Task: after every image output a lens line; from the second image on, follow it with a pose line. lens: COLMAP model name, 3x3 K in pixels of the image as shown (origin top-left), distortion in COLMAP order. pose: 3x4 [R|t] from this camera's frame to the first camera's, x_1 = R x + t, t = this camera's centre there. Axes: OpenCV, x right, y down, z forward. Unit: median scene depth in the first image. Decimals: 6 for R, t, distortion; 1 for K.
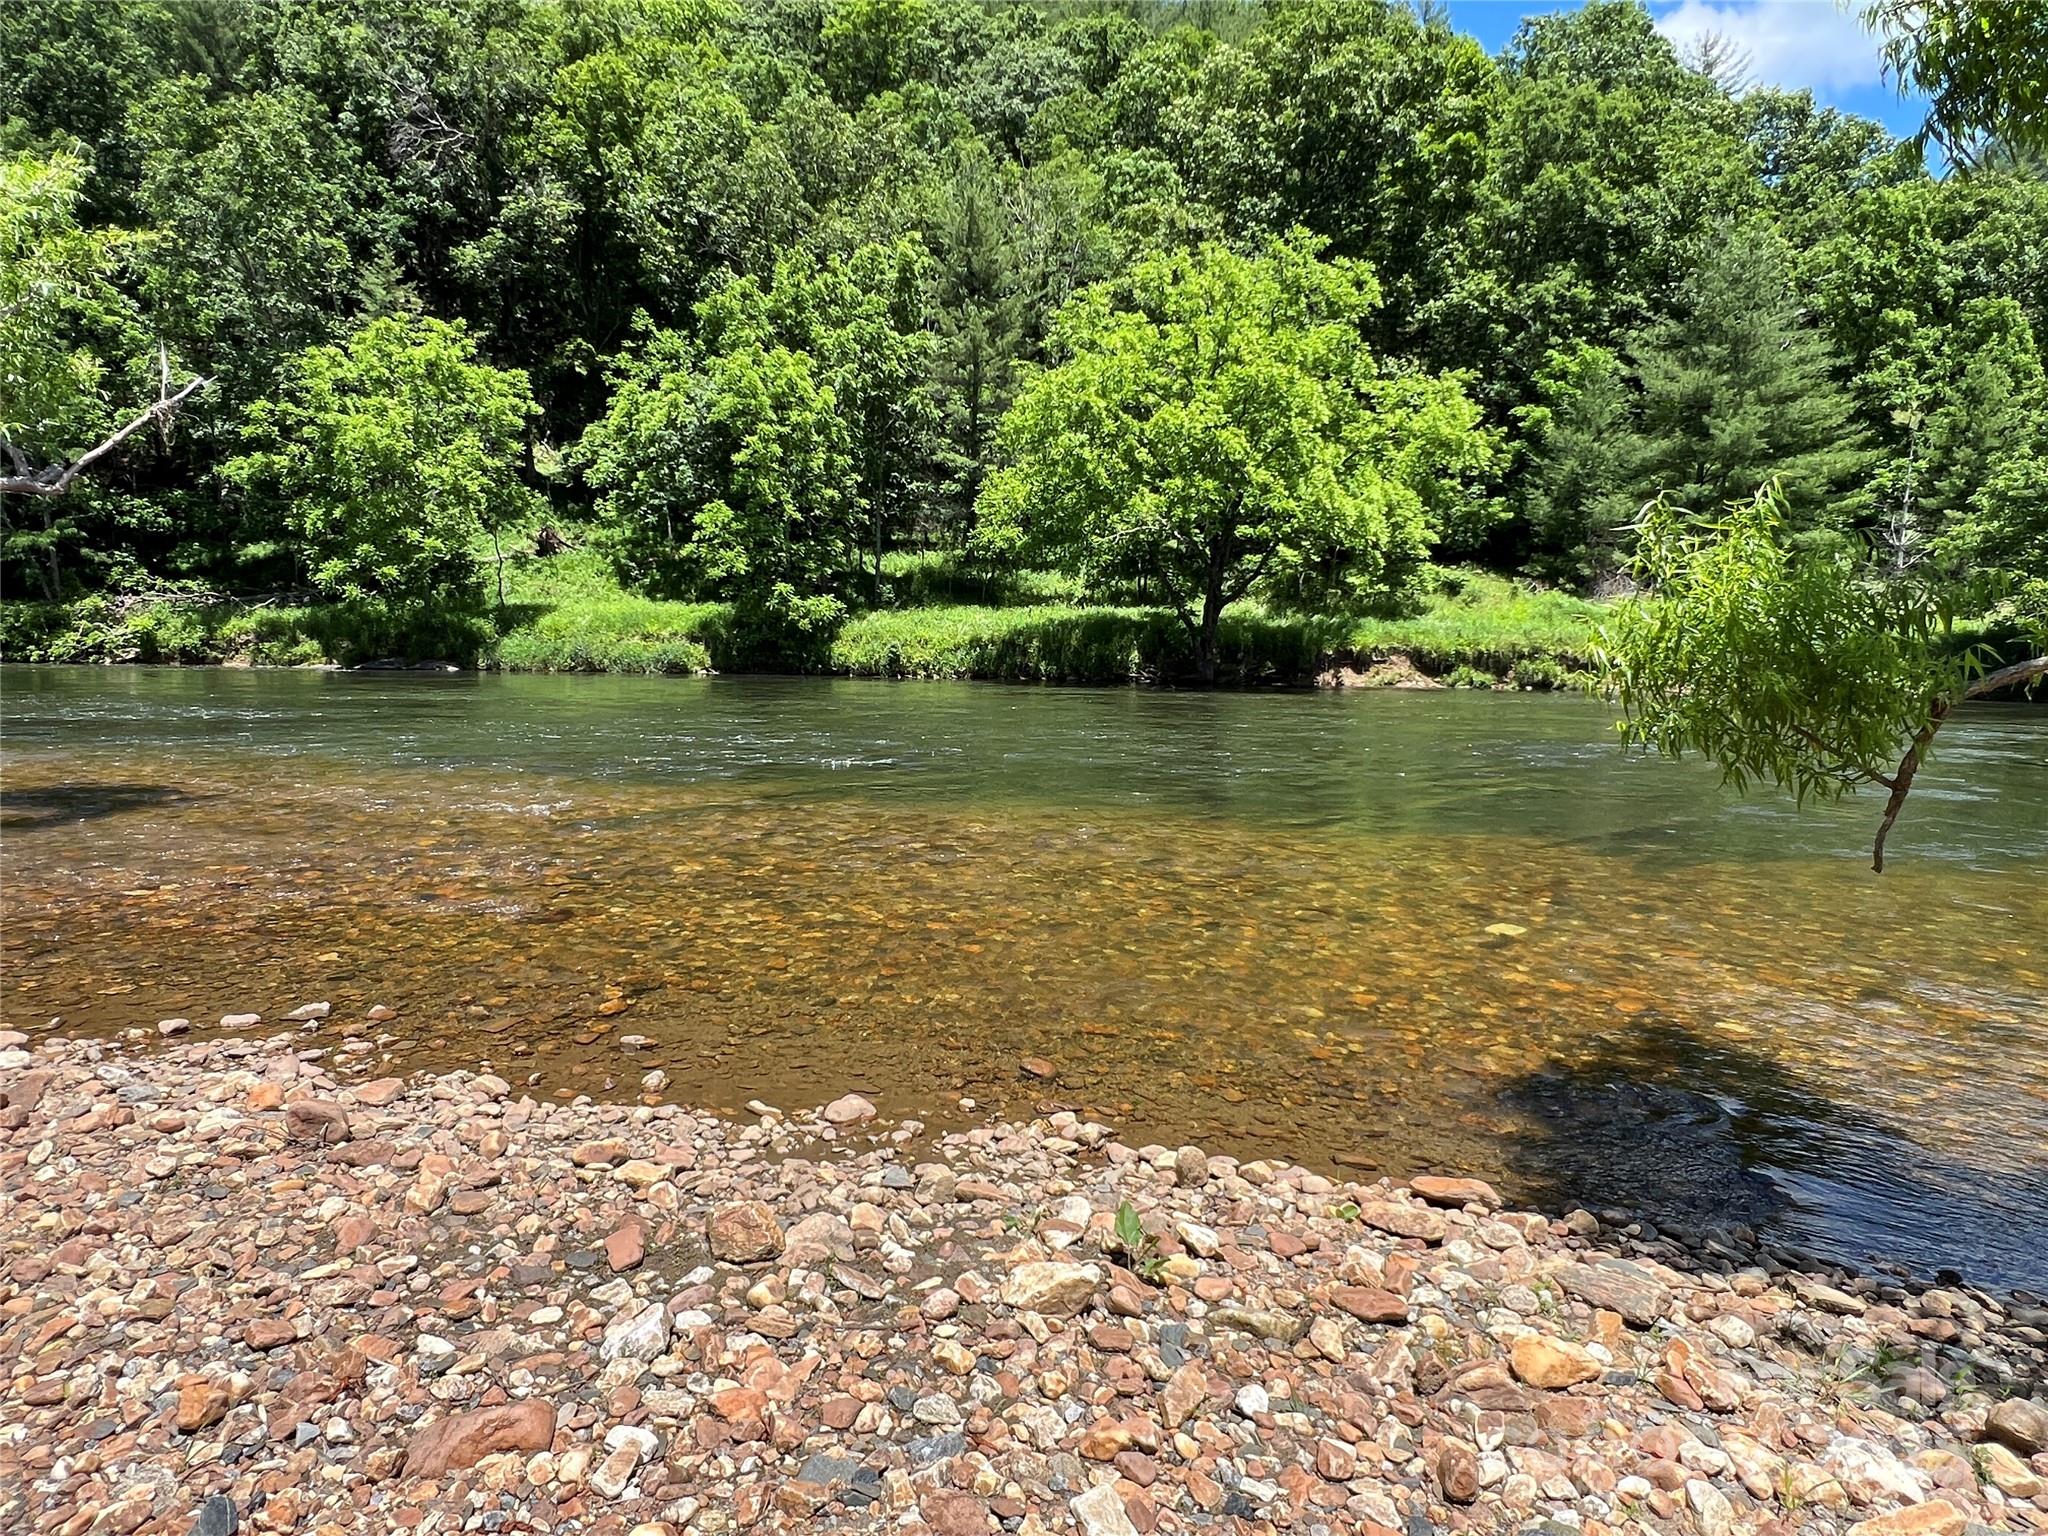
lens RADIAL K [[1245.4, 0, 1024.0], [0, 1245.4, 768.0], [0, 0, 1]] dist [0.001323, -0.002284]
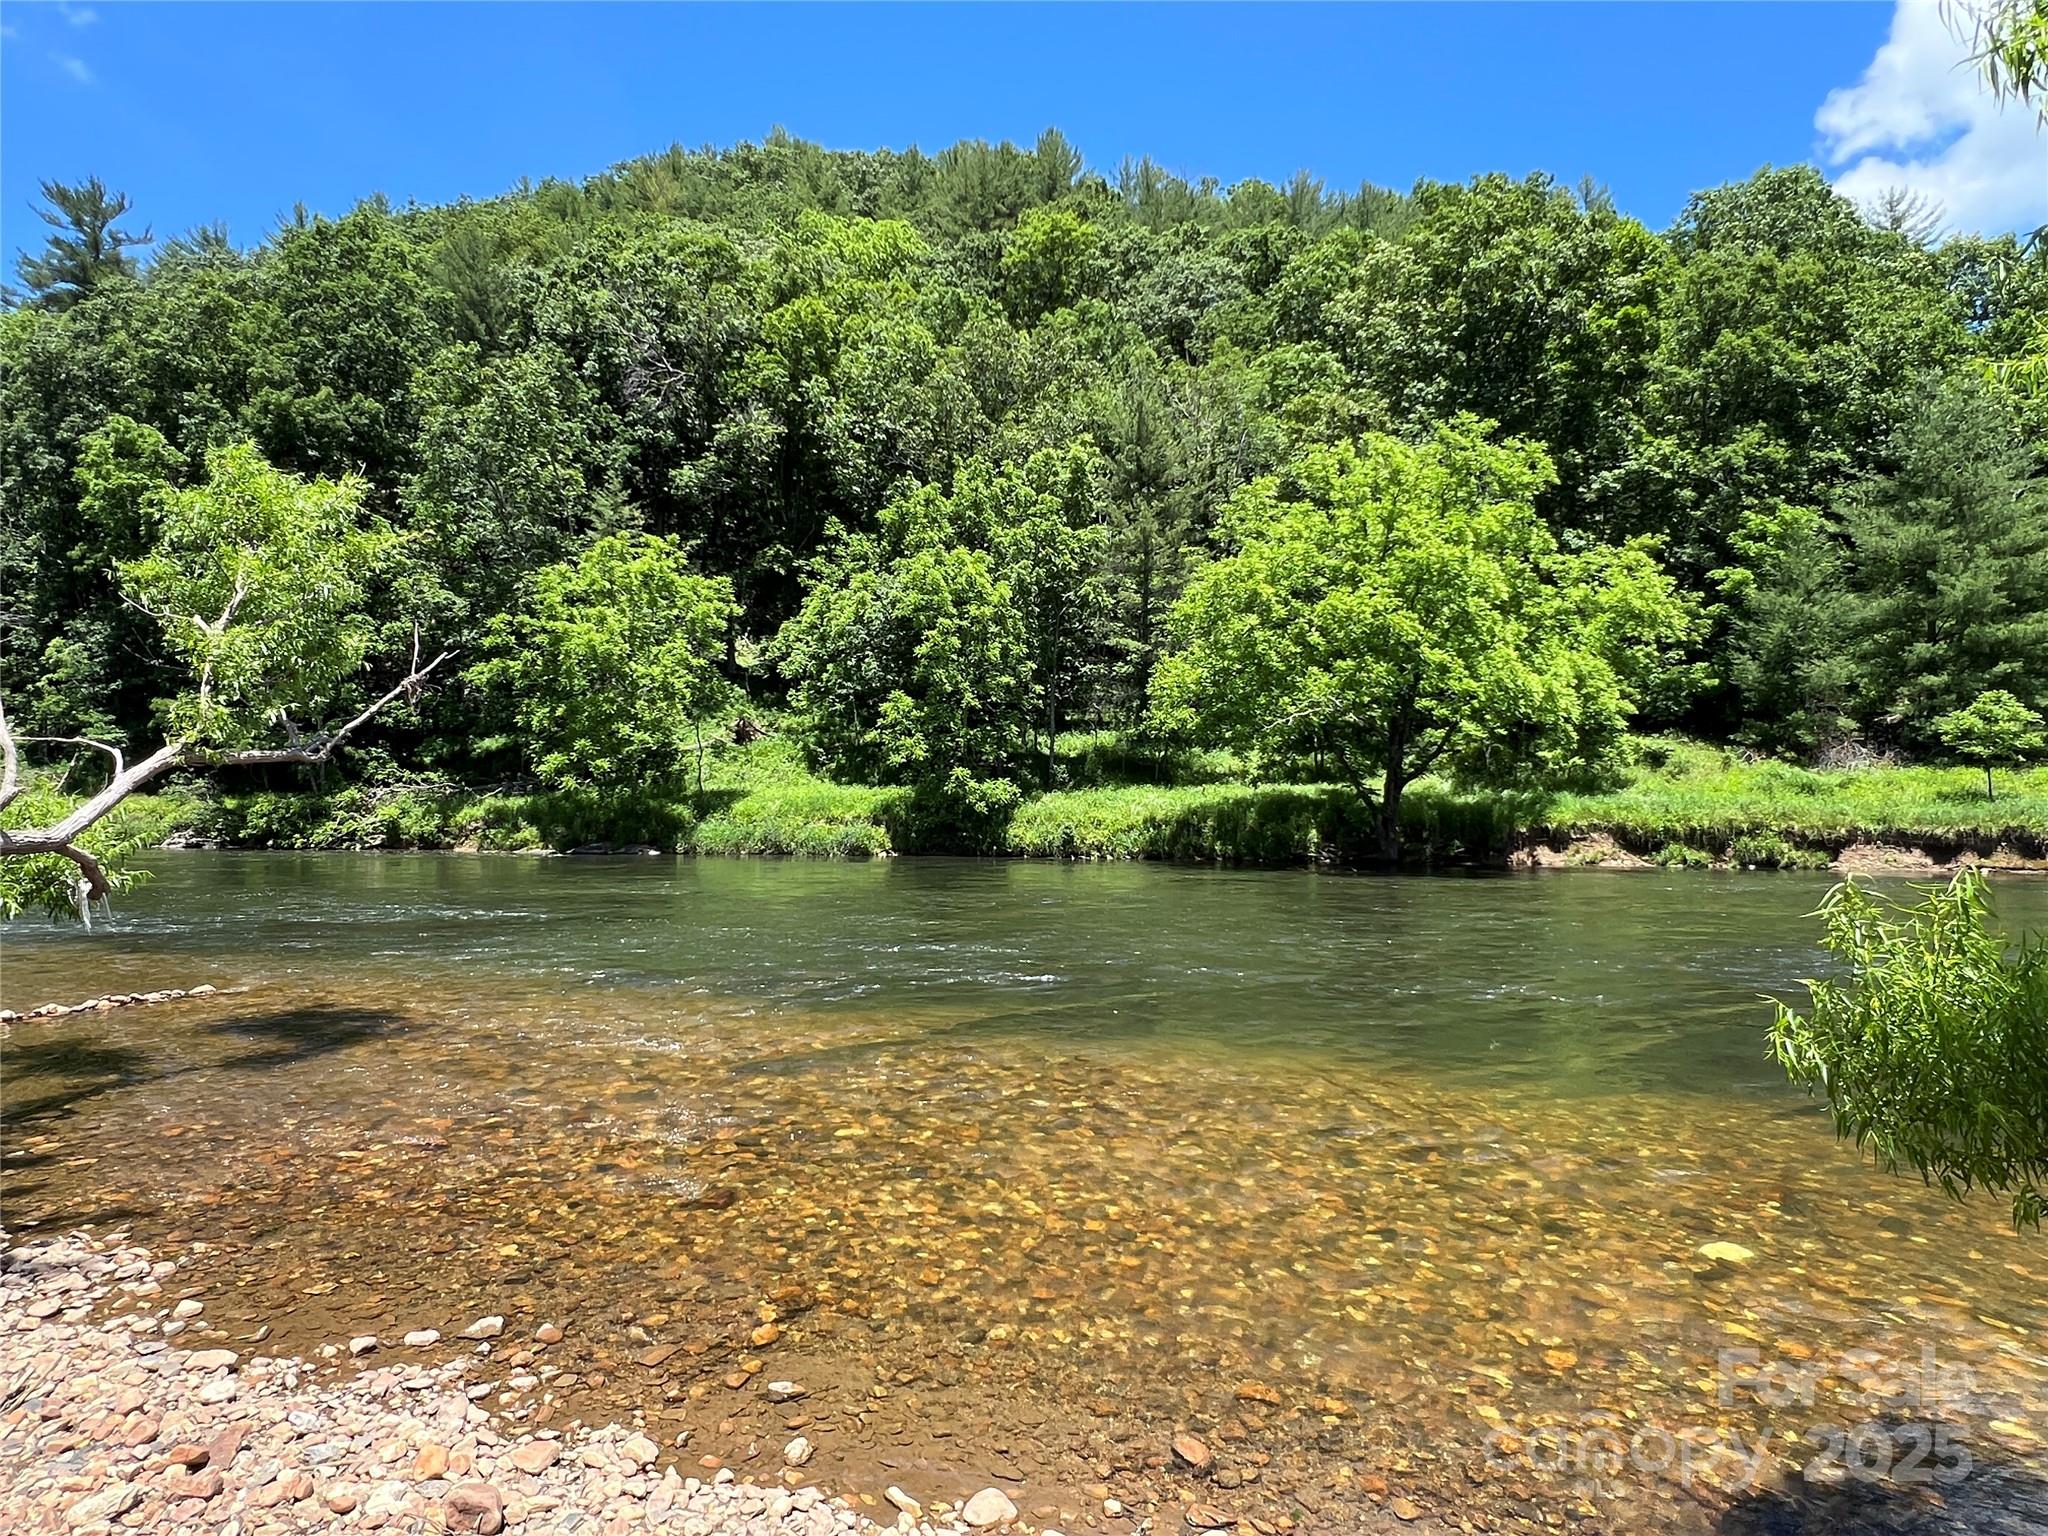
lens RADIAL K [[1244.9, 0, 1007.1], [0, 1244.9, 741.5], [0, 0, 1]] dist [0.002270, -0.001152]
pose [[0.988070, -0.019516, -0.152761, 0.002046], [-0.004286, 0.988068, -0.153956, -0.010471], [0.153943, 0.152775, 0.976197, -0.001765]]
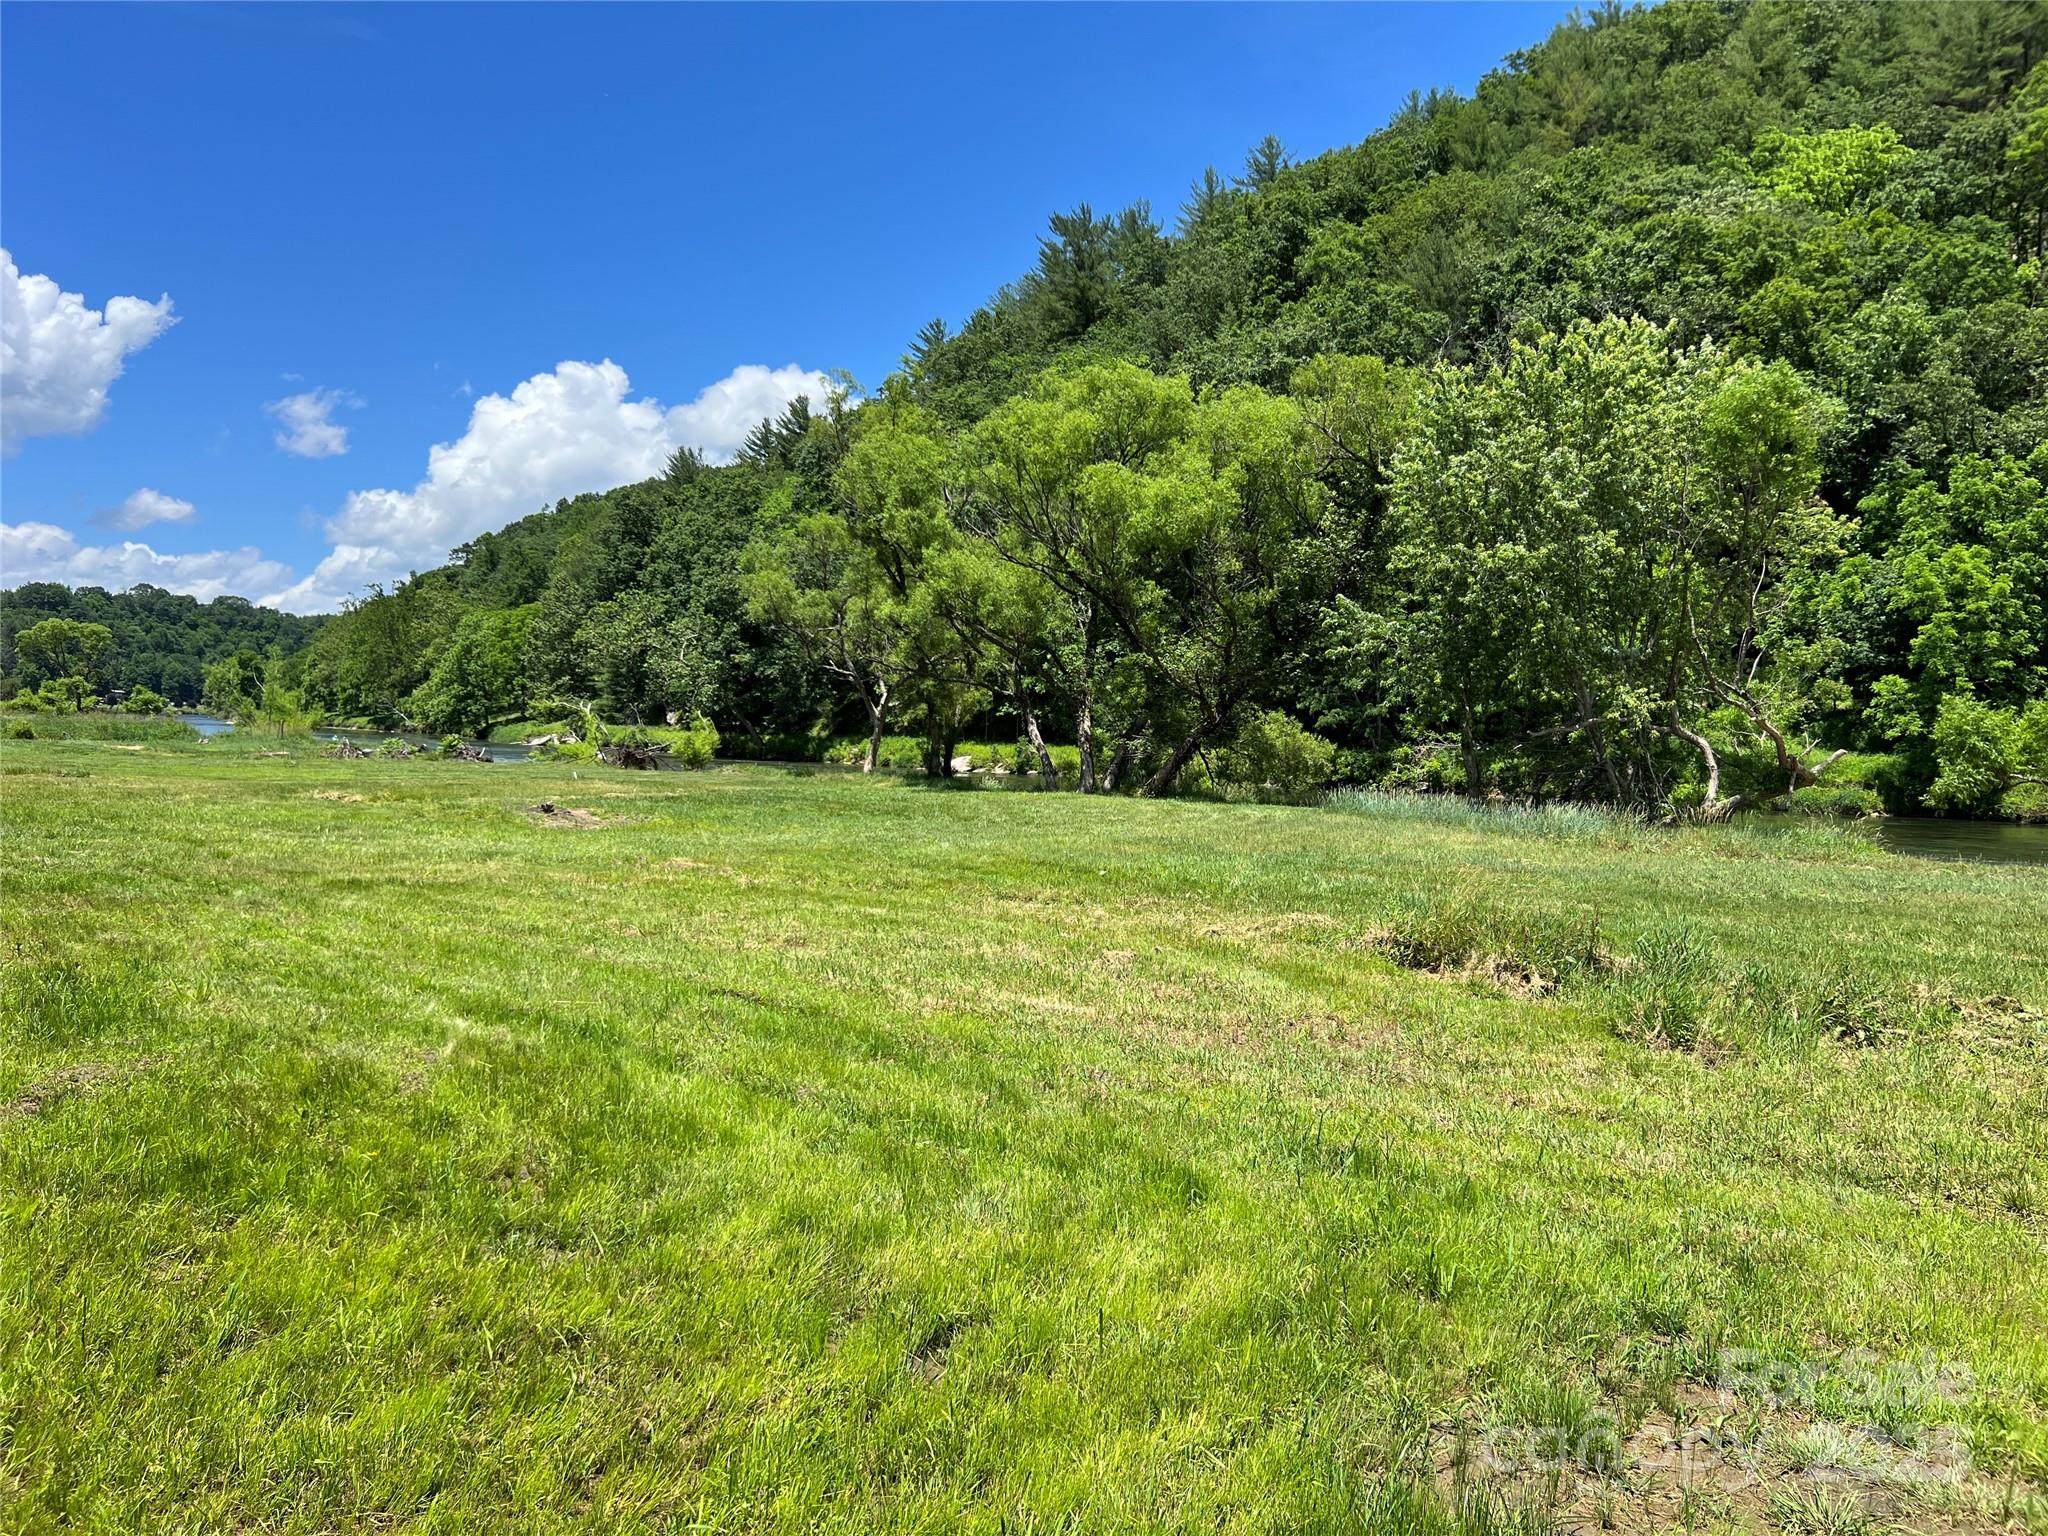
lens RADIAL K [[1569.2, 0, 1028.8], [0, 1569.2, 733.9], [0, 0, 1]] dist [0.038500, -0.042943]
pose [[0.761678, 0.003460, -0.647946, 0.098795], [-0.079804, 0.992873, -0.088511, 0.042183], [0.643022, 0.119126, 0.756526, -0.627784]]
